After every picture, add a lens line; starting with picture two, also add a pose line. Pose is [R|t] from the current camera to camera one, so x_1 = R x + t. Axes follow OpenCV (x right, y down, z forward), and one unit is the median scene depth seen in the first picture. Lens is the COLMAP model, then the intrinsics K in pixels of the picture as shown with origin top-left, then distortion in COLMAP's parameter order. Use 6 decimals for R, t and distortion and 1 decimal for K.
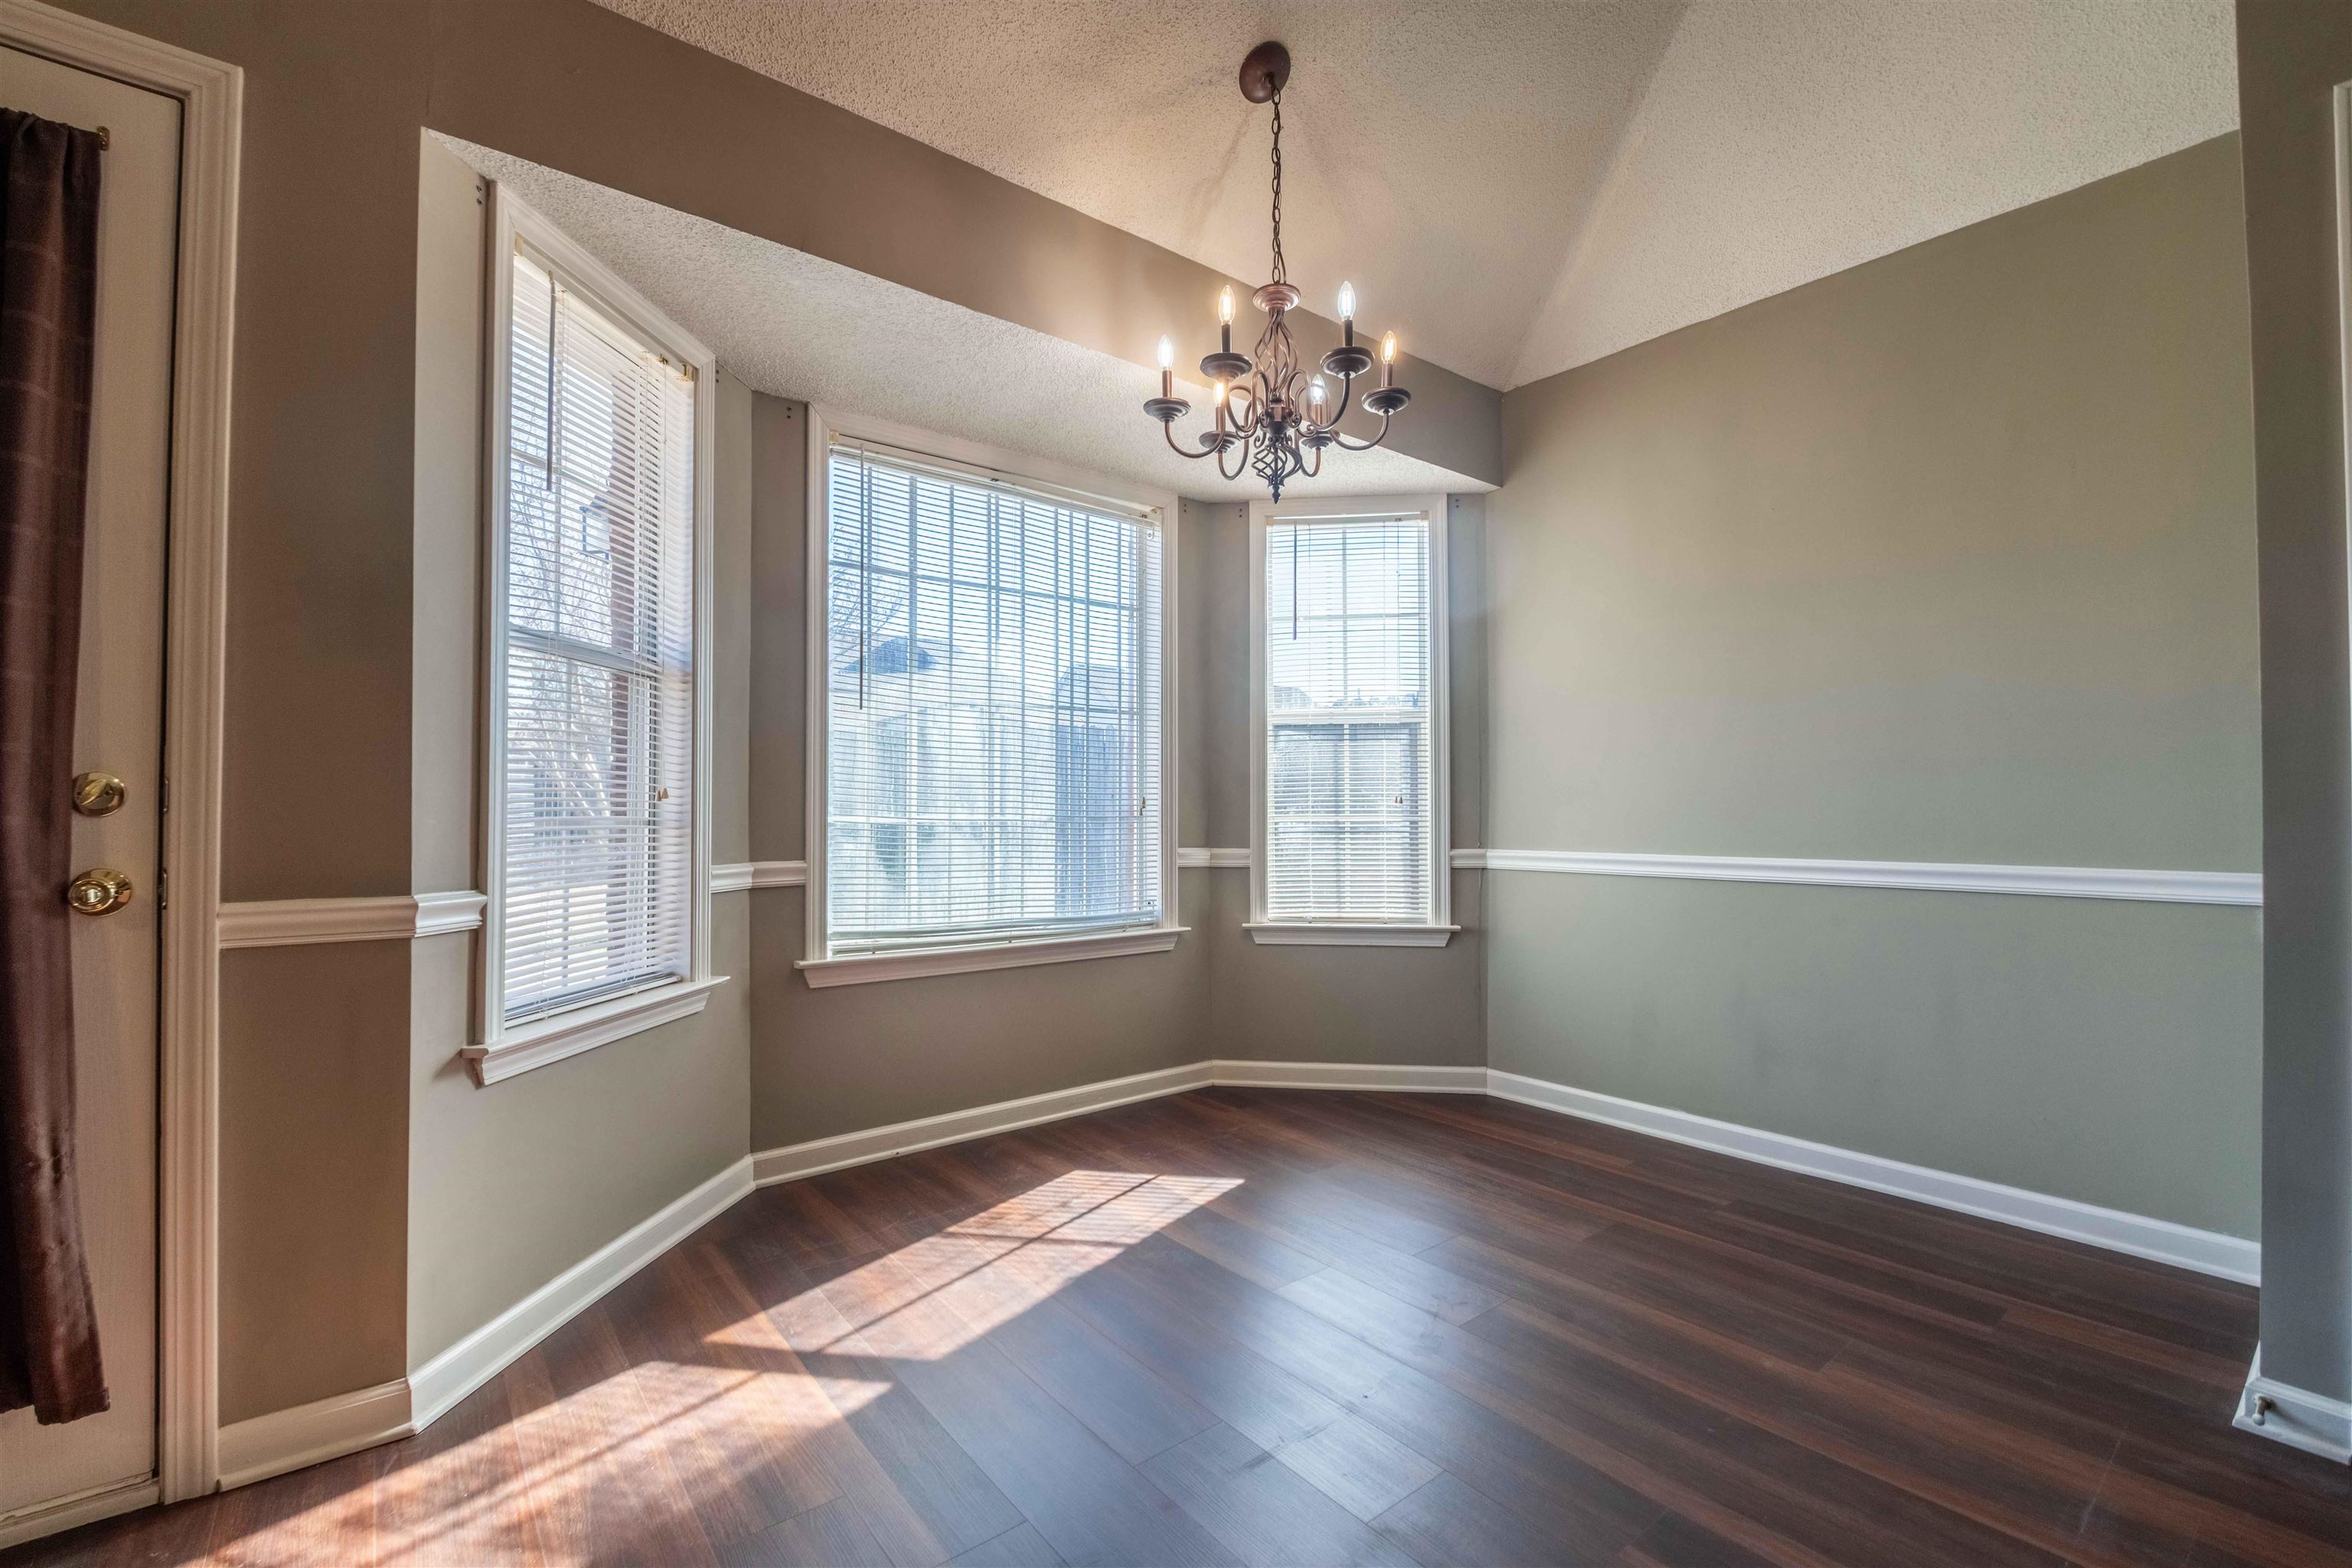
lens RADIAL K [[1036.7, 0, 1150.3], [0, 1036.7, 792.3], [0, 0, 1]] dist [0.002571, -0.011475]
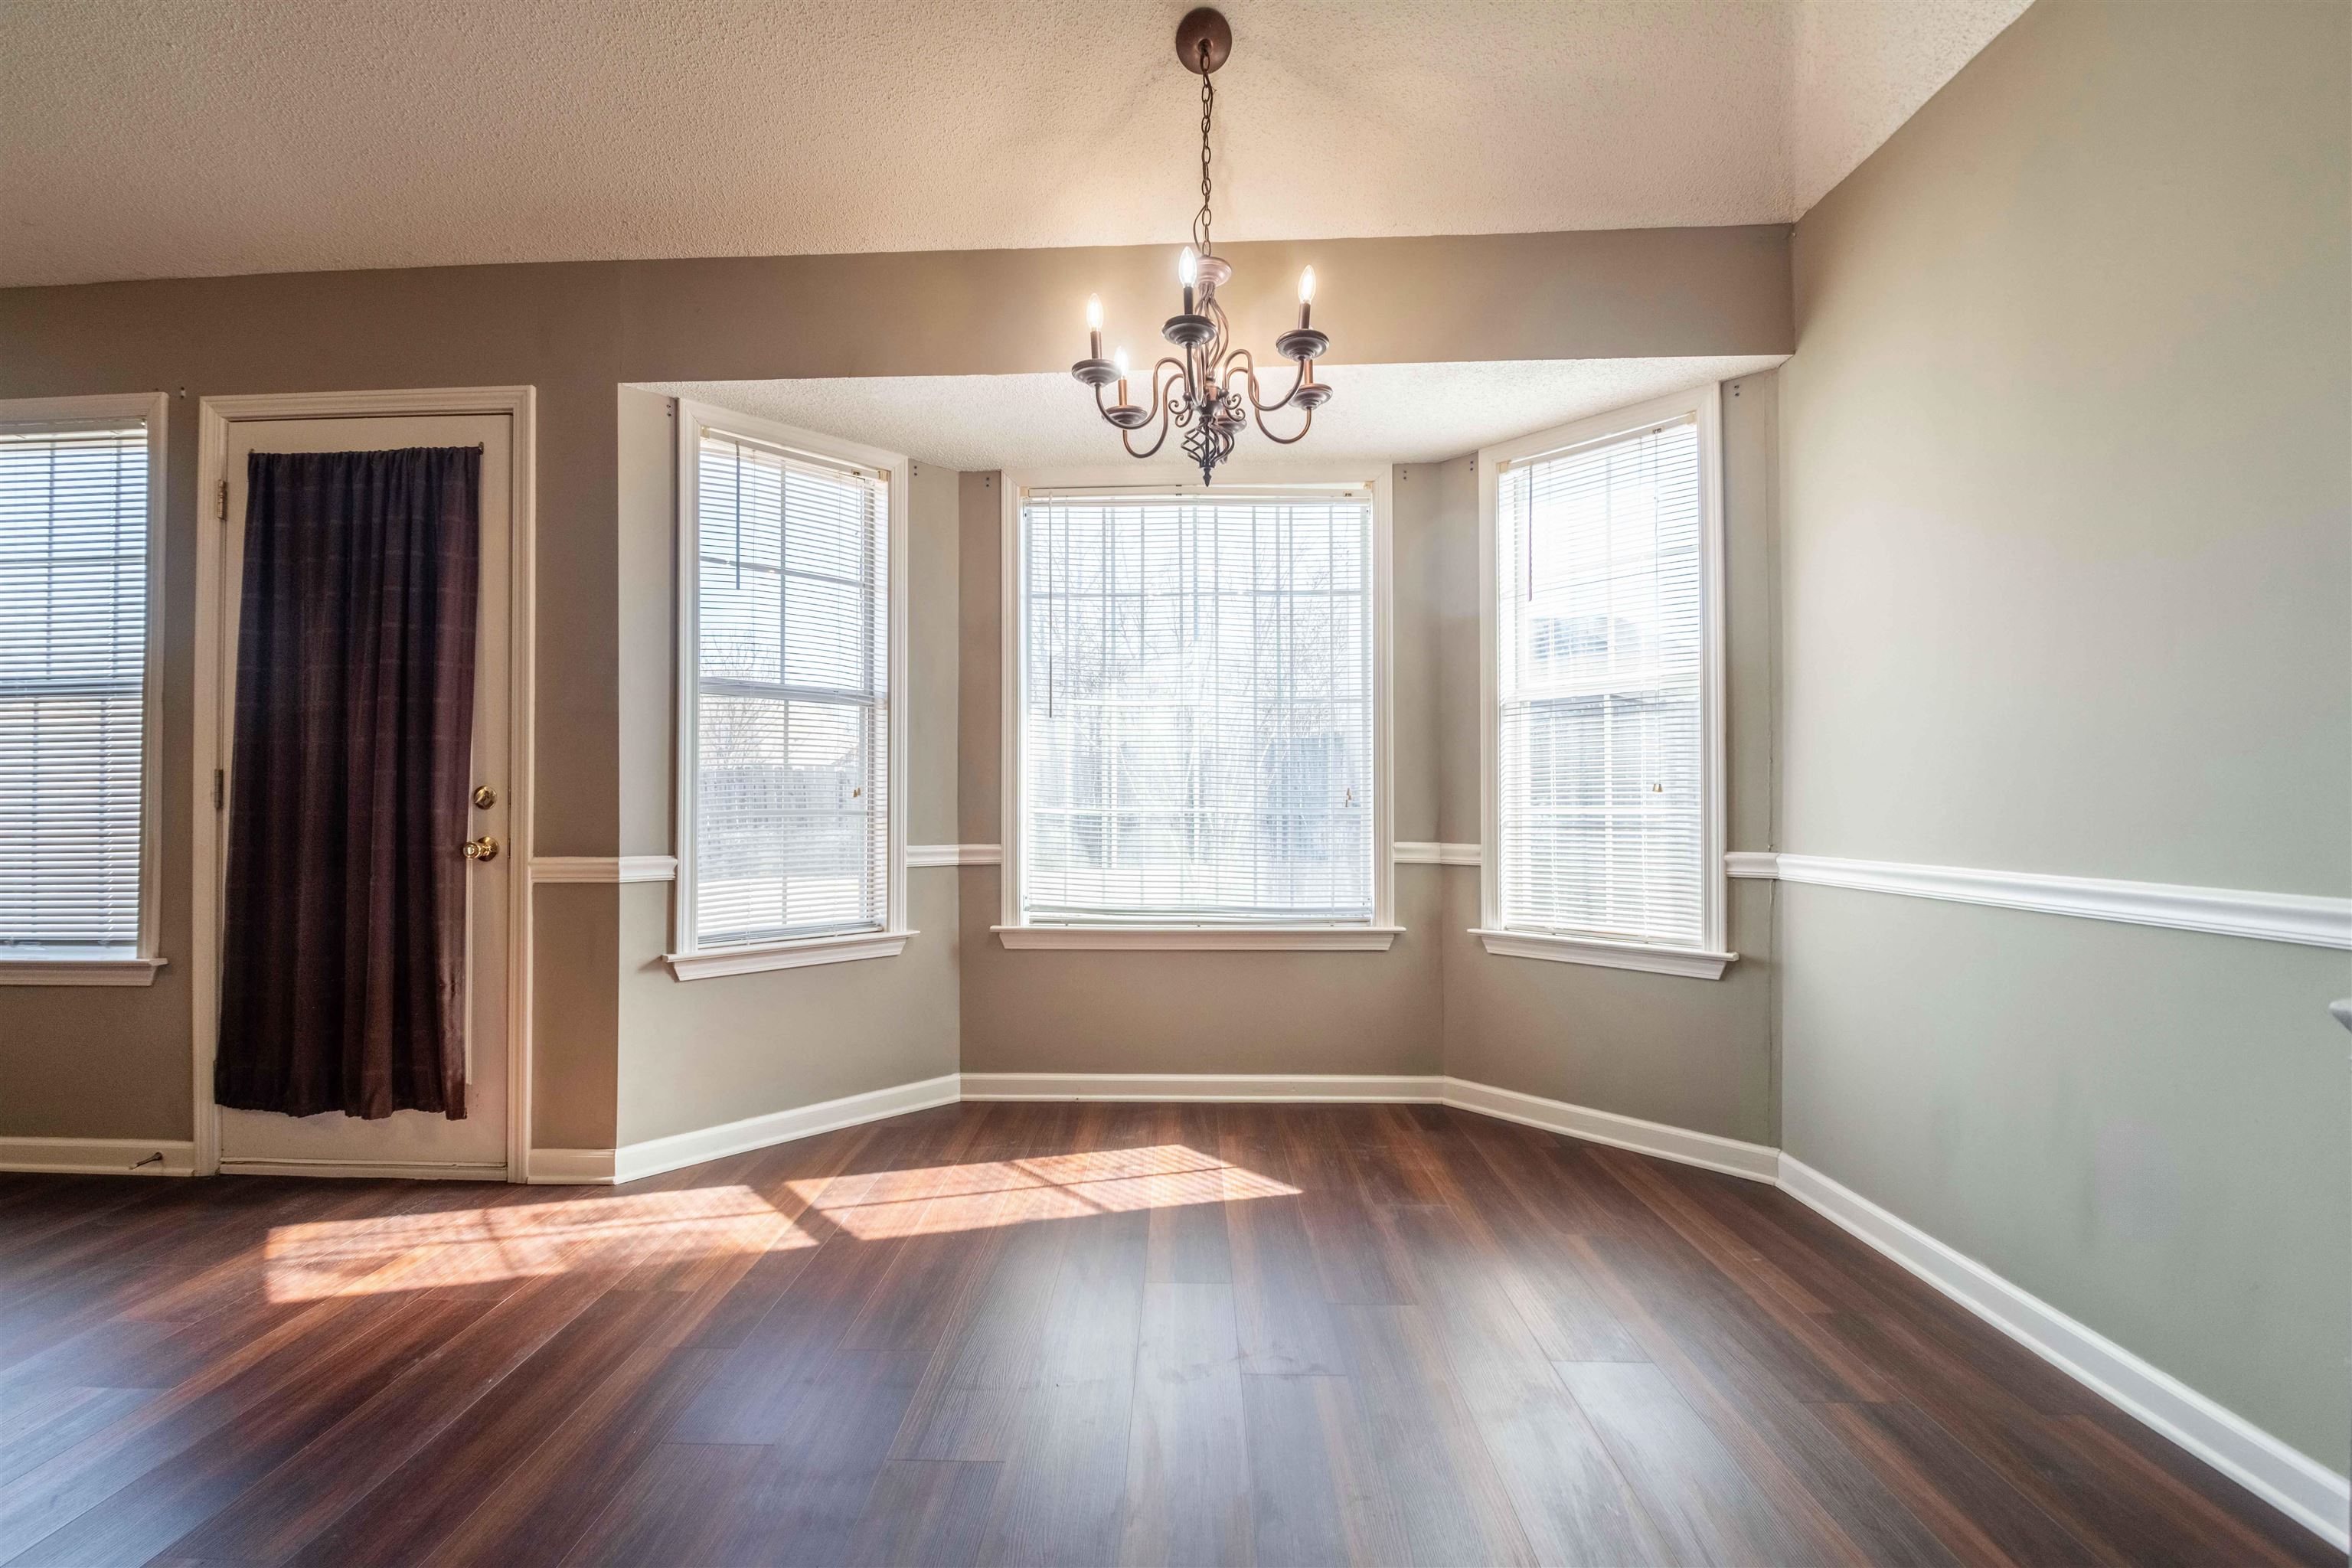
lens RADIAL K [[1021.2, 0, 1137.4], [0, 1021.2, 792.2], [0, 0, 1]] dist [0.010063, -0.016860]
pose [[0.748604, -0.009362, -0.662952, 0.656638], [0.015647, 0.999871, 0.003549, 0.002598], [0.662833, -0.013030, 0.748654, 0.222505]]
